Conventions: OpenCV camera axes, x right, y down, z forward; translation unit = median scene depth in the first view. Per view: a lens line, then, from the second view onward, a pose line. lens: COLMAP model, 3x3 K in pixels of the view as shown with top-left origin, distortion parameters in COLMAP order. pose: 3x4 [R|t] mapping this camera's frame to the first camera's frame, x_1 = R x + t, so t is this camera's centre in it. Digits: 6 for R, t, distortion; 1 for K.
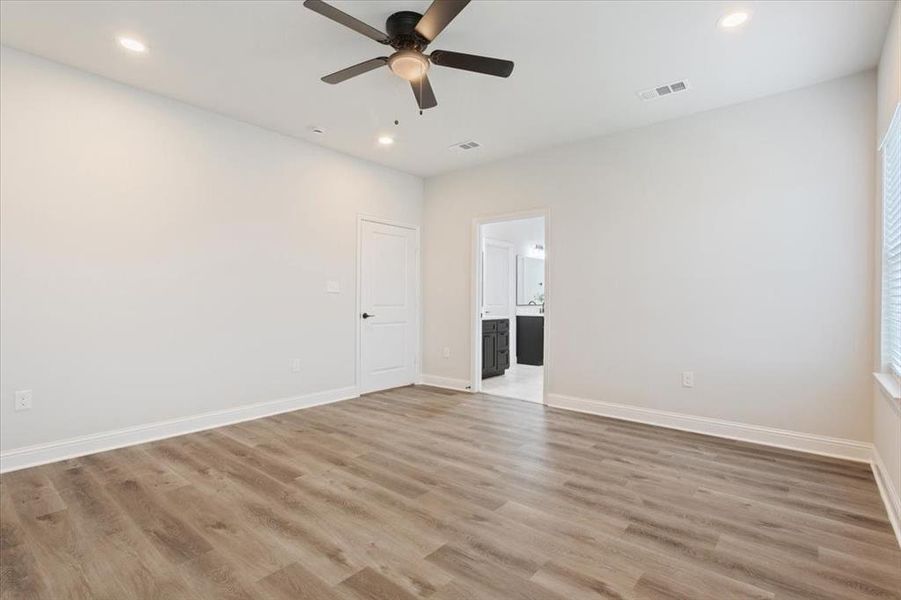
lens RADIAL K [[435.3, 0, 448.1], [0, 435.3, 305.5], [0, 0, 1]] dist [0.000445, 0.000020]
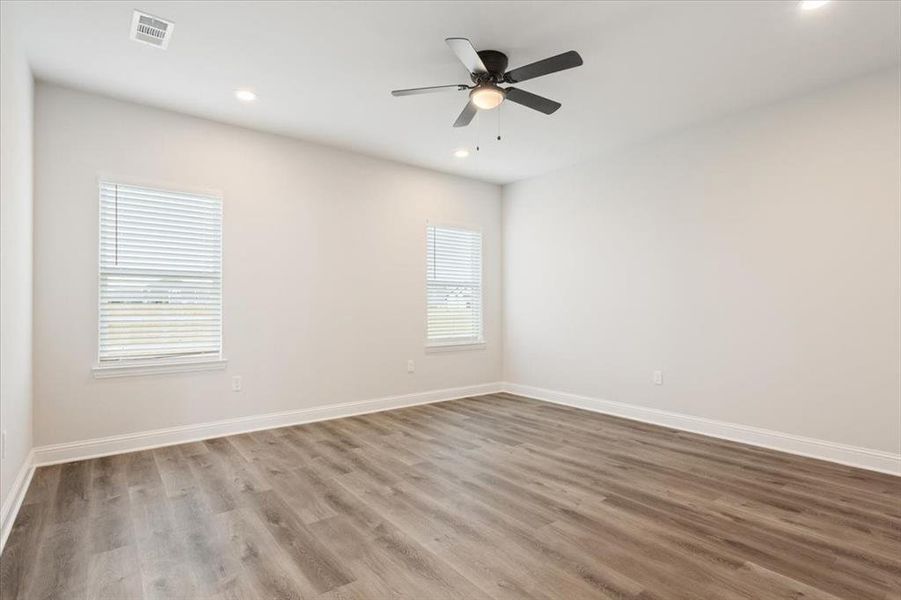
lens RADIAL K [[435.3, 0, 448.1], [0, 435.3, 305.5], [0, 0, 1]] dist [0.000445, 0.000020]
pose [[-0.976794, -0.002379, 0.214166, -0.212218], [-0.000046, 0.999941, 0.010896, -0.031593], [-0.214179, 0.010633, -0.976736, 1.958477]]
